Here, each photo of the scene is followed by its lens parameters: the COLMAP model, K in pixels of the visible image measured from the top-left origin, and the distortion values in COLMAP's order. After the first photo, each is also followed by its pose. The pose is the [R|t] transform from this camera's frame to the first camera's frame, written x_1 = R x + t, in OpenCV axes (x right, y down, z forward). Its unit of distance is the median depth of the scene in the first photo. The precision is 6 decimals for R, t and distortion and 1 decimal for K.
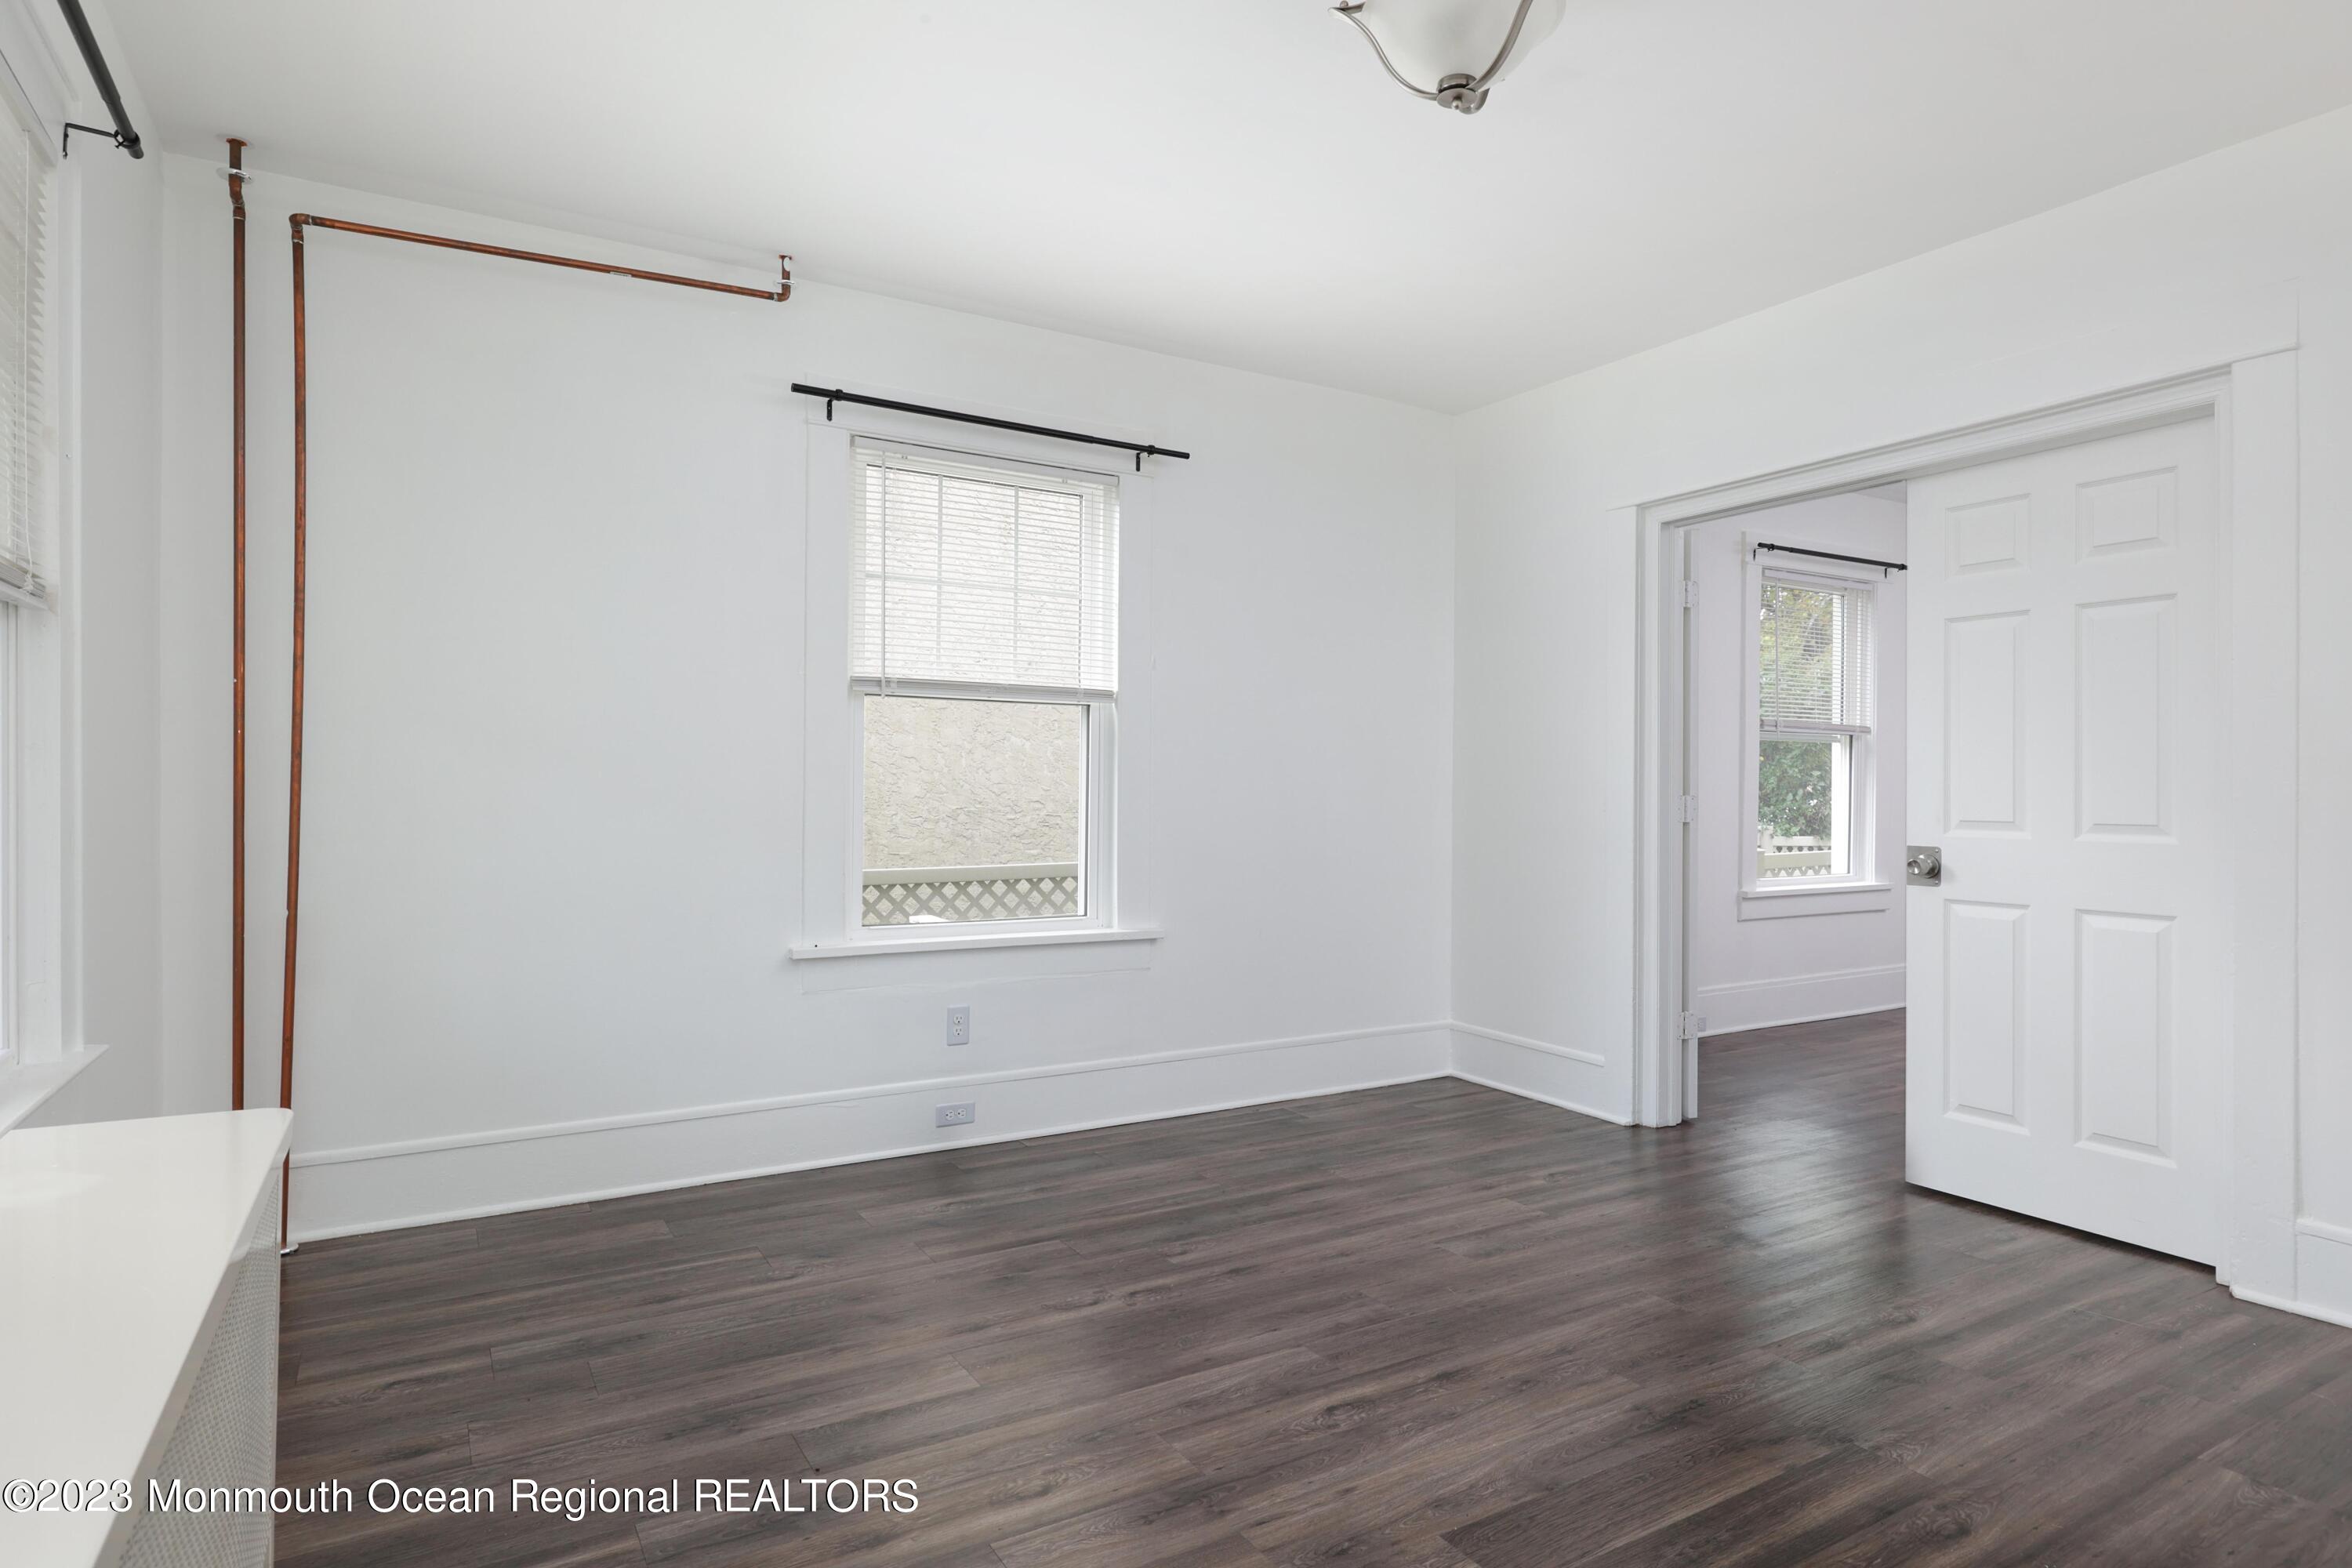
lens RADIAL K [[1222.1, 0, 1189.2], [0, 1222.1, 785.6], [0, 0, 1]] dist [0.001234, 0.001357]
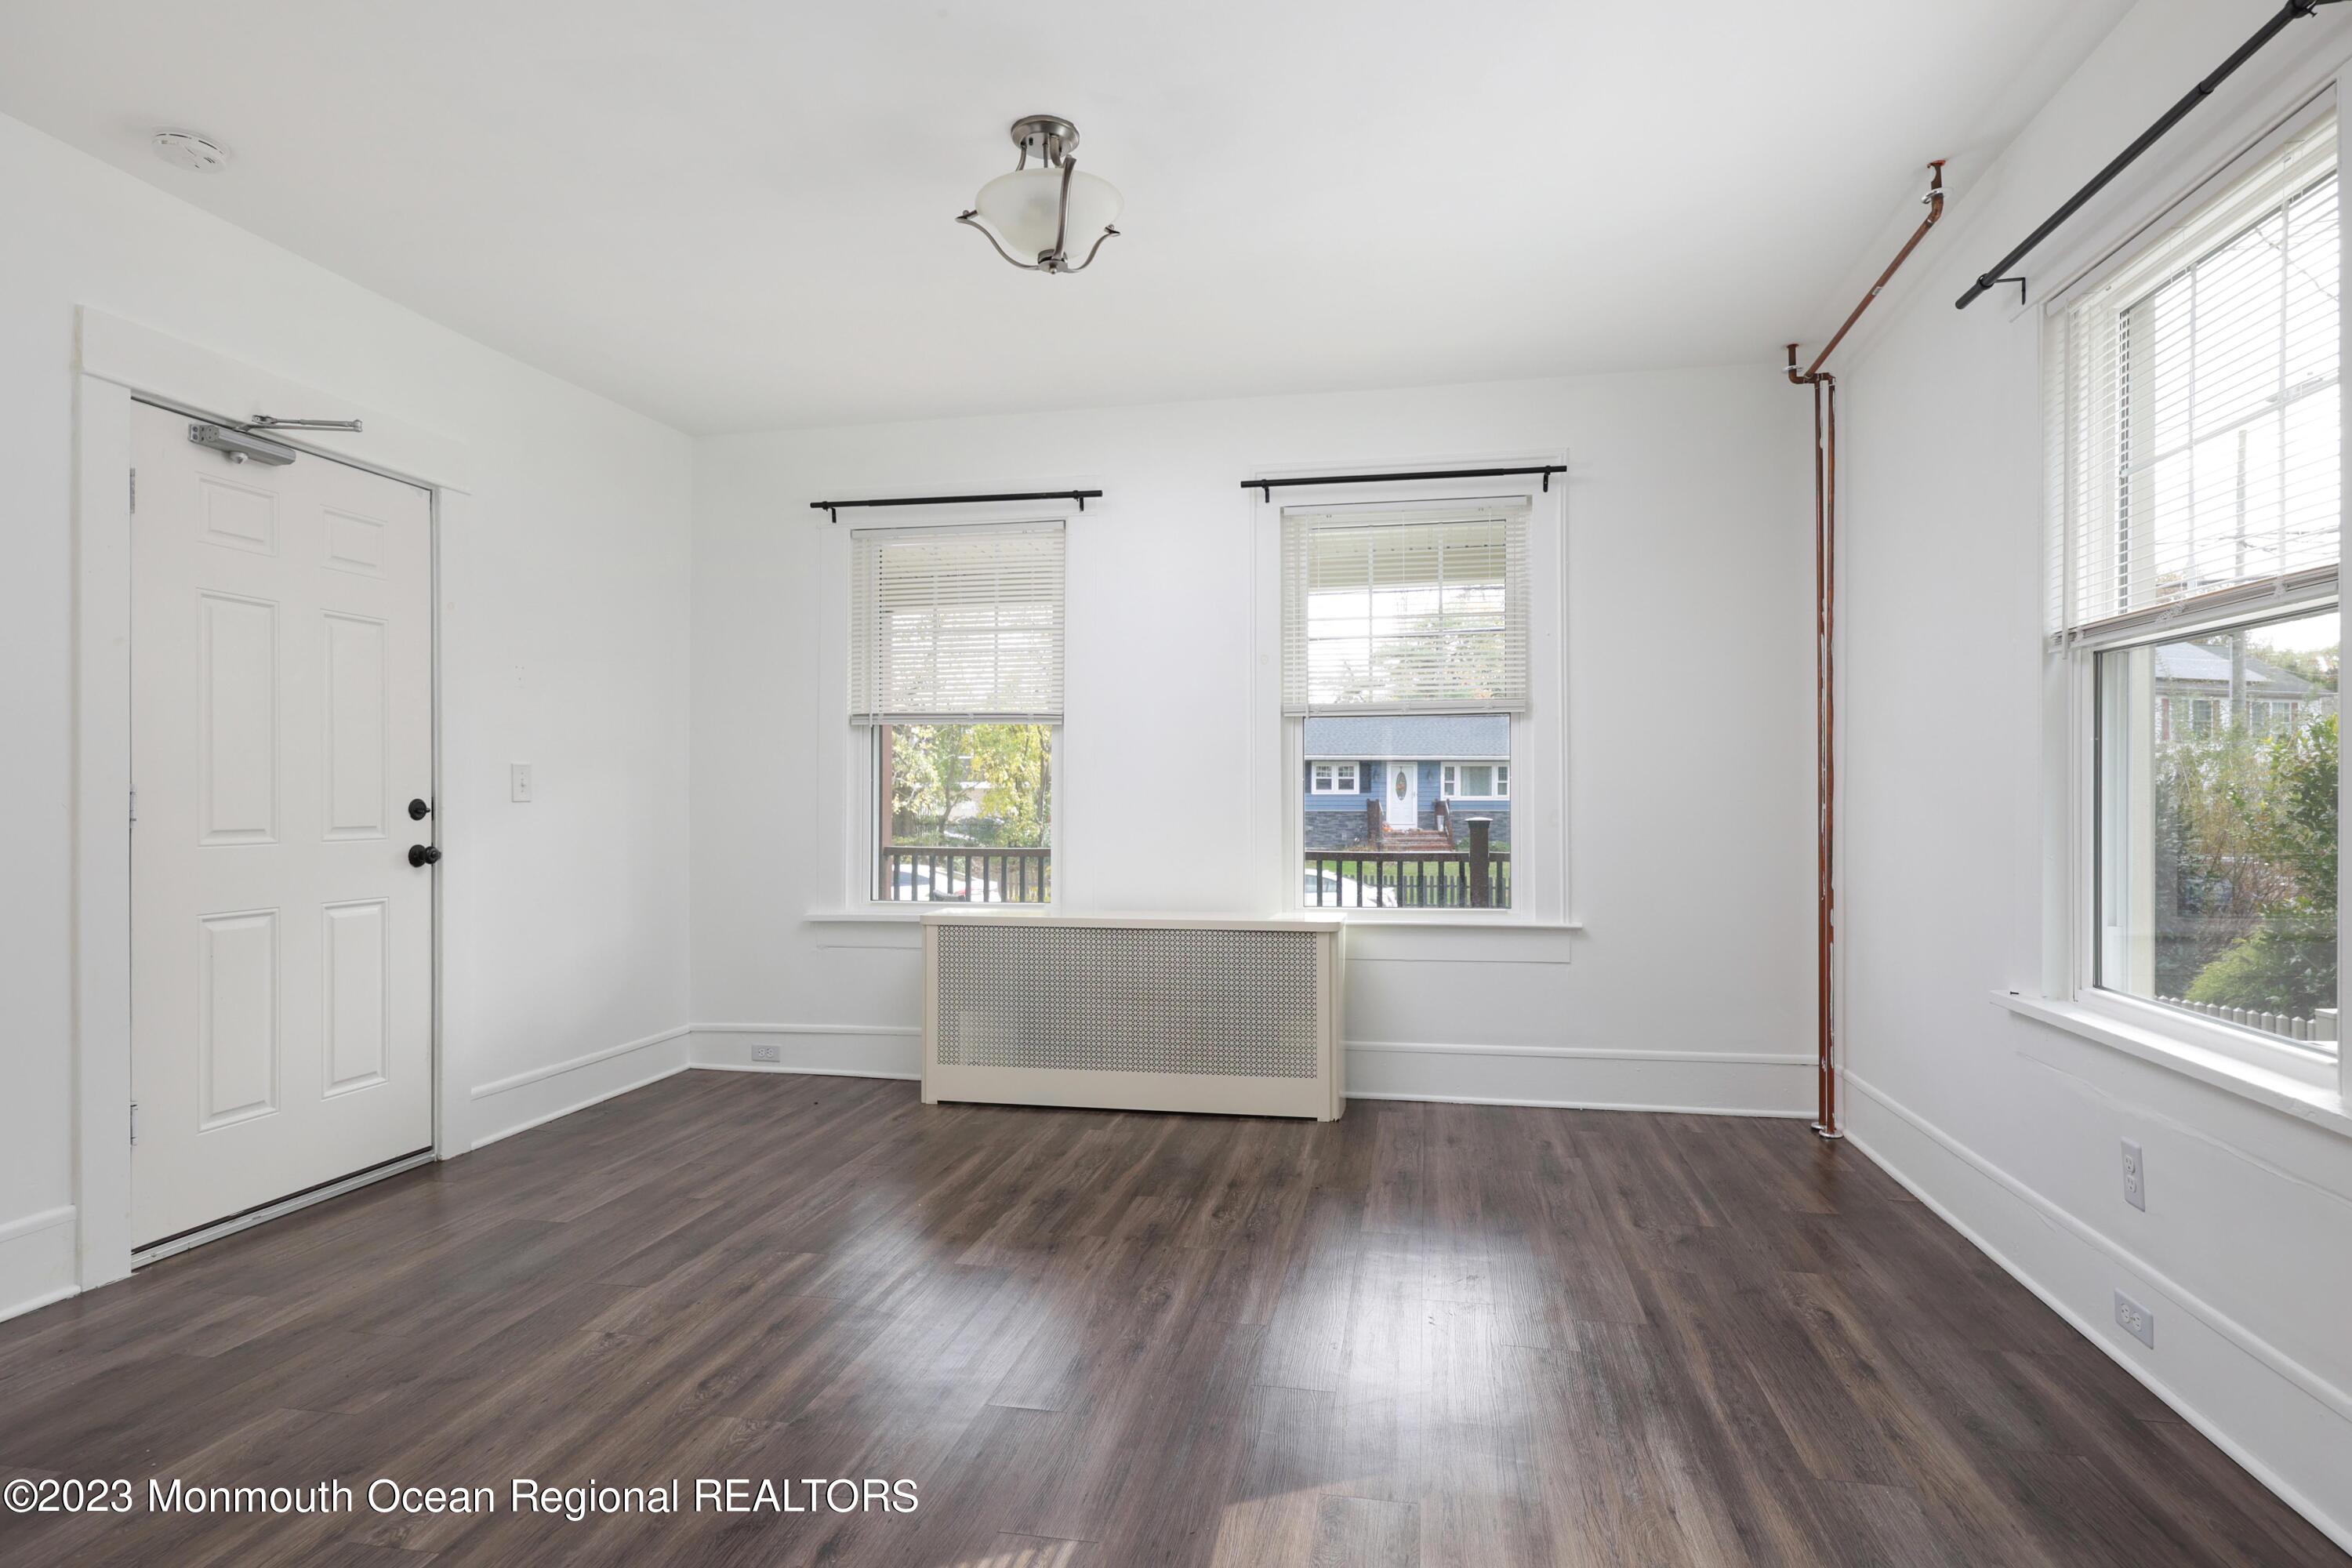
lens RADIAL K [[1294.9, 0, 1180.0], [0, 1294.9, 794.8], [0, 0, 1]] dist [0.000880, 0.000612]
pose [[-0.664004, -0.005136, -0.747711, 0.799286], [0.000569, 0.999973, -0.007375, 0.013838], [0.747729, -0.005322, -0.663983, 1.396120]]
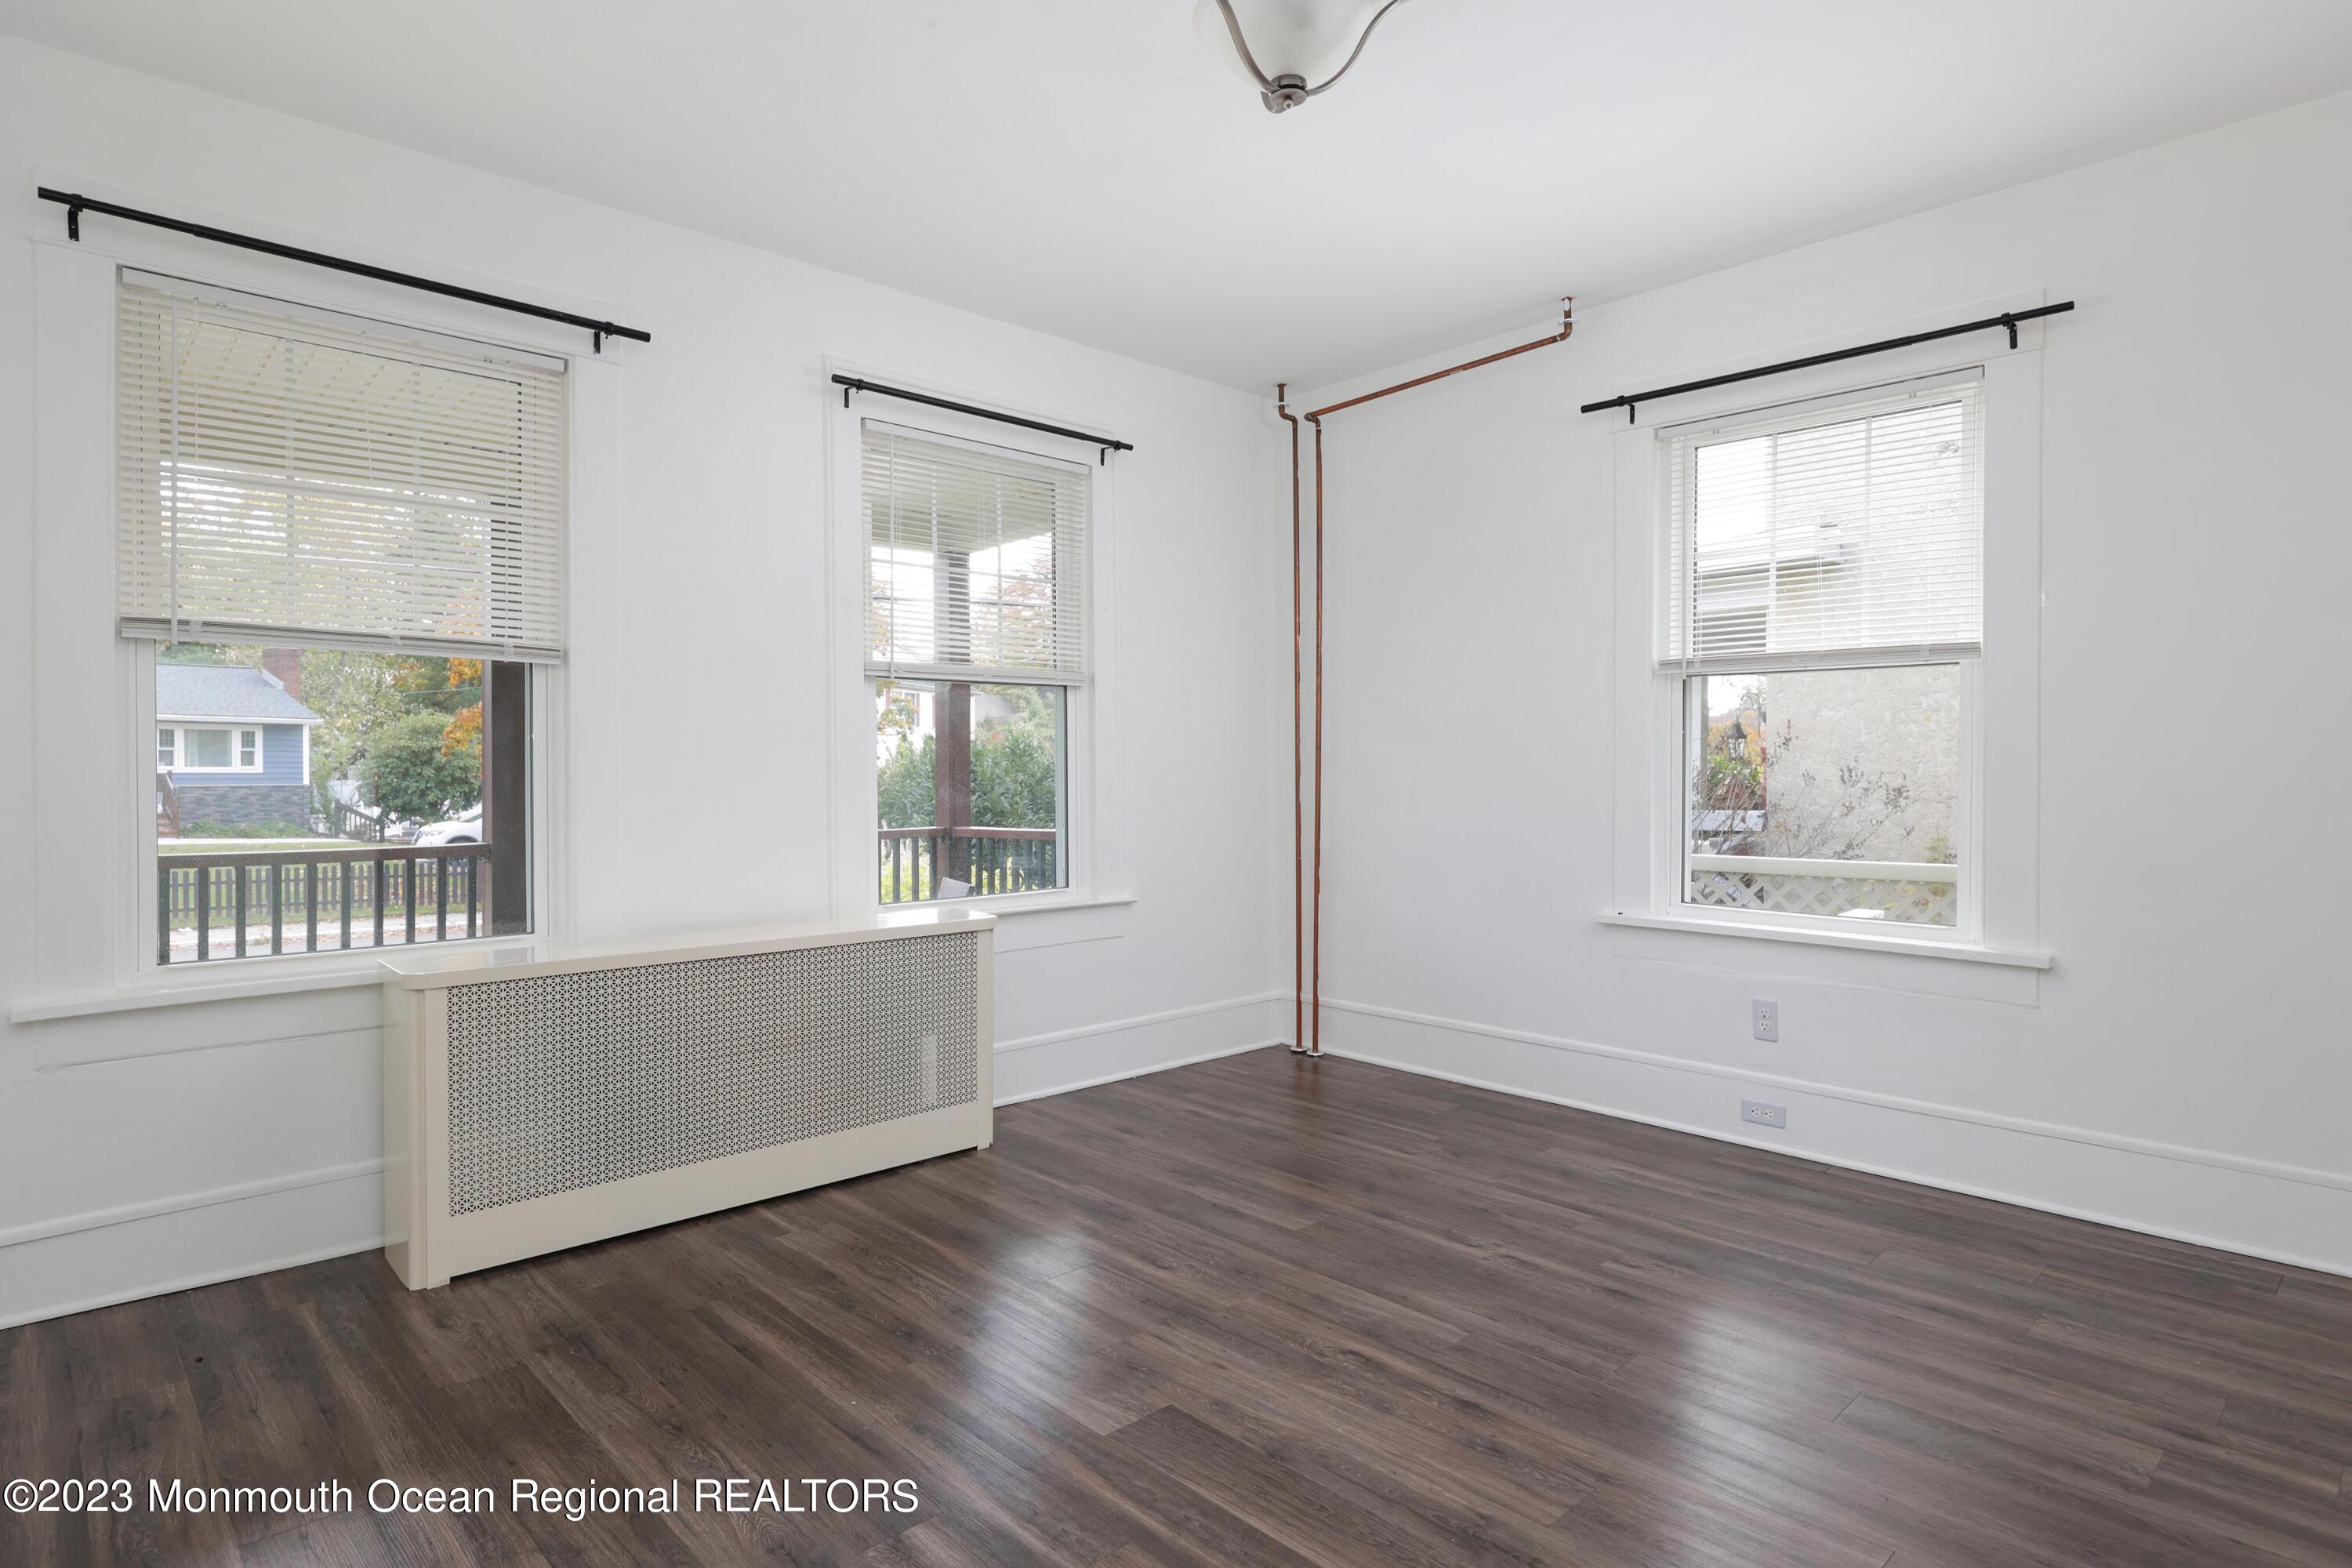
lens RADIAL K [[1269.8, 0, 1216.7], [0, 1269.8, 781.2], [0, 0, 1]] dist [-0.000757, 0.000310]
pose [[0.242973, 0.005432, -0.970018, 0.851800], [0.003258, 0.999974, 0.006416, 0.006659], [0.970028, -0.004719, 0.242949, 0.461286]]
